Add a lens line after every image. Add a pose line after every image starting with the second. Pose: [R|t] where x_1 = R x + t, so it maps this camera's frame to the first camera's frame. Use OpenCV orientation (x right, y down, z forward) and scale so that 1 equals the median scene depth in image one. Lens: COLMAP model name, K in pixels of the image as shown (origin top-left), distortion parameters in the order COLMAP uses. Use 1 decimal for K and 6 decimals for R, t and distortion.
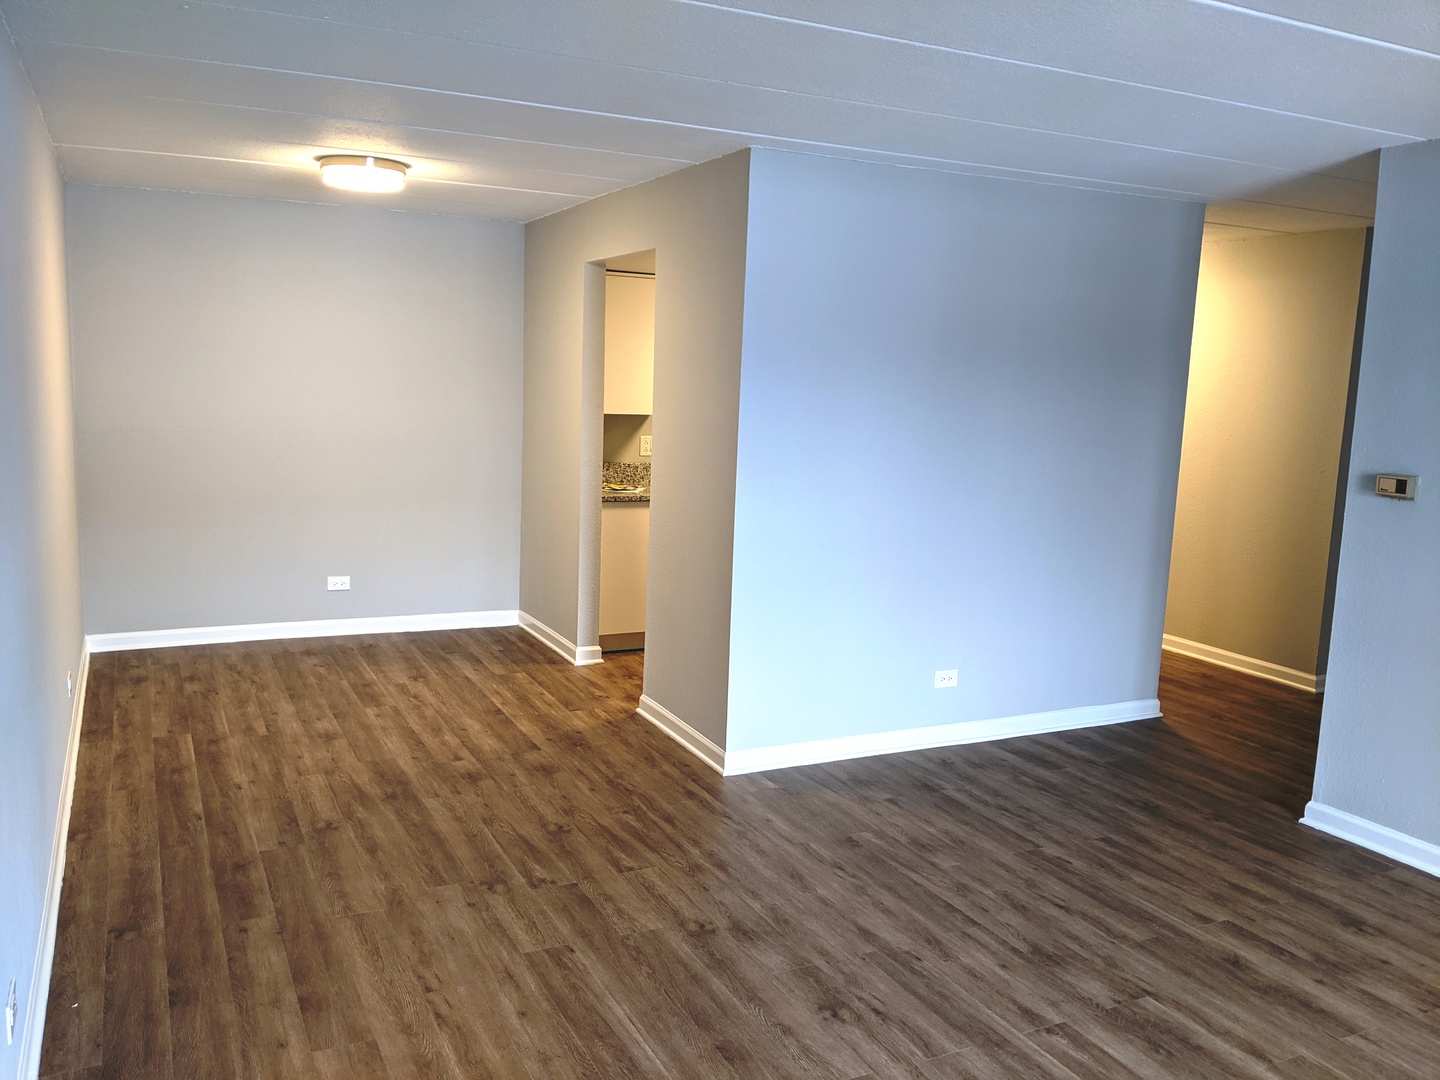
lens RADIAL K [[1155.4, 0, 720.0], [0, 1155.4, 540.0], [0, 0, 1]] dist [-0.005799, -0.001998]
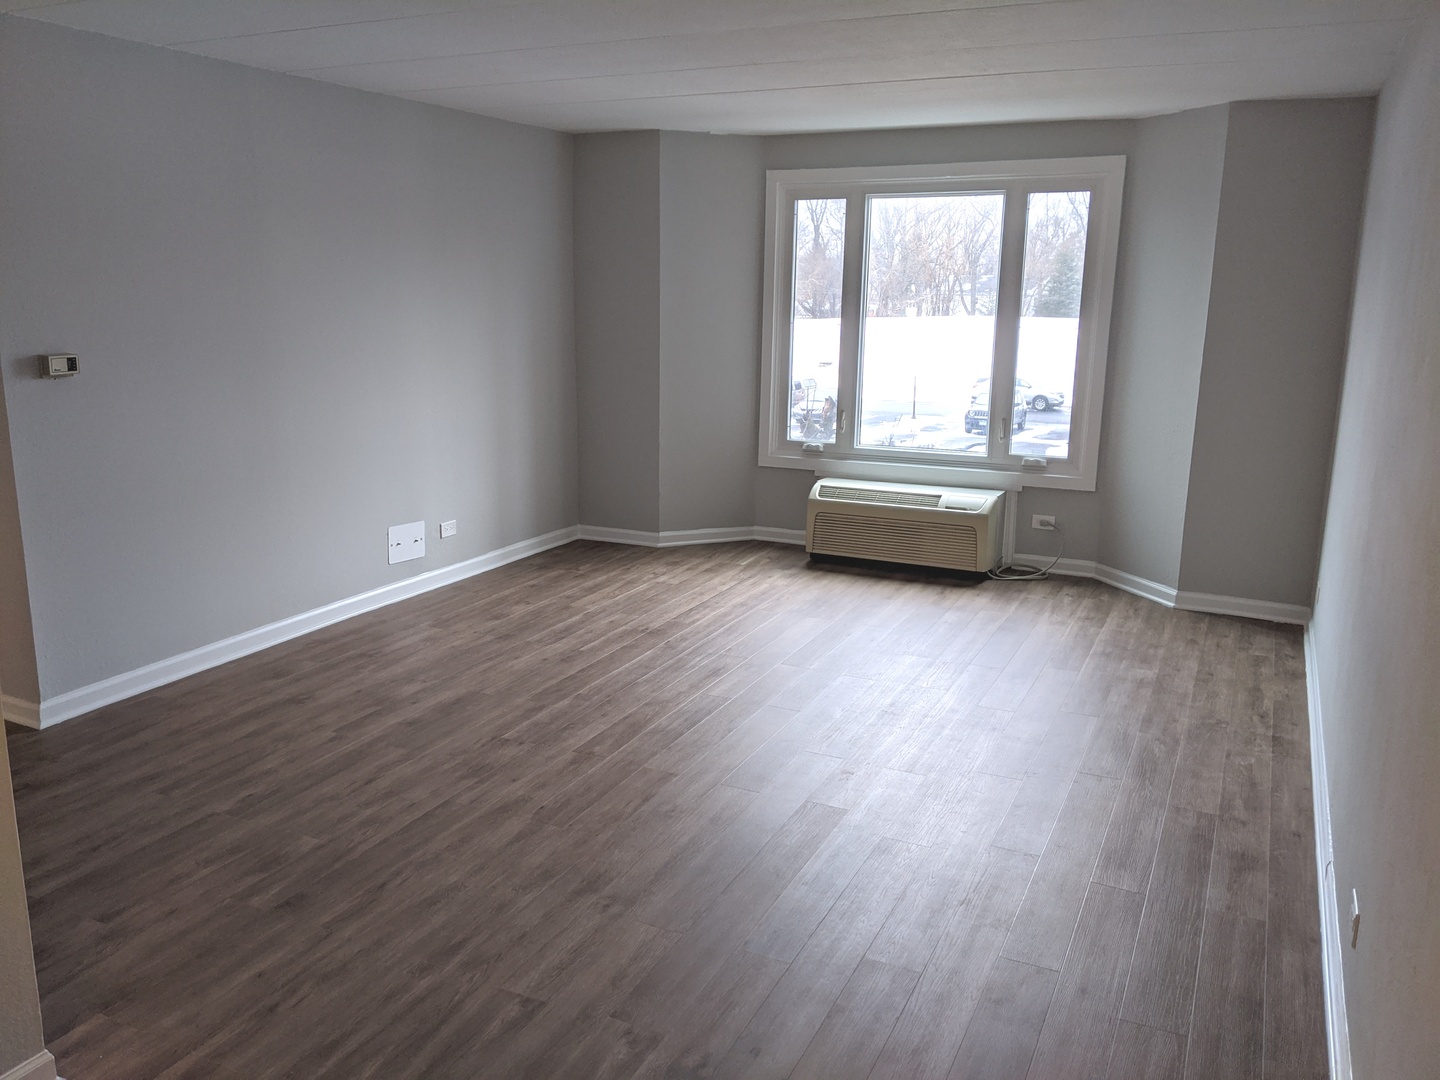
lens RADIAL K [[1155.4, 0, 720.0], [0, 1155.4, 540.0], [0, 0, 1]] dist [-0.005799, -0.001998]
pose [[-0.633636, -0.206835, 0.745470, -0.633808], [0.068952, 0.944664, 0.320711, -0.203273], [-0.770553, 0.254615, -0.584311, 1.279396]]
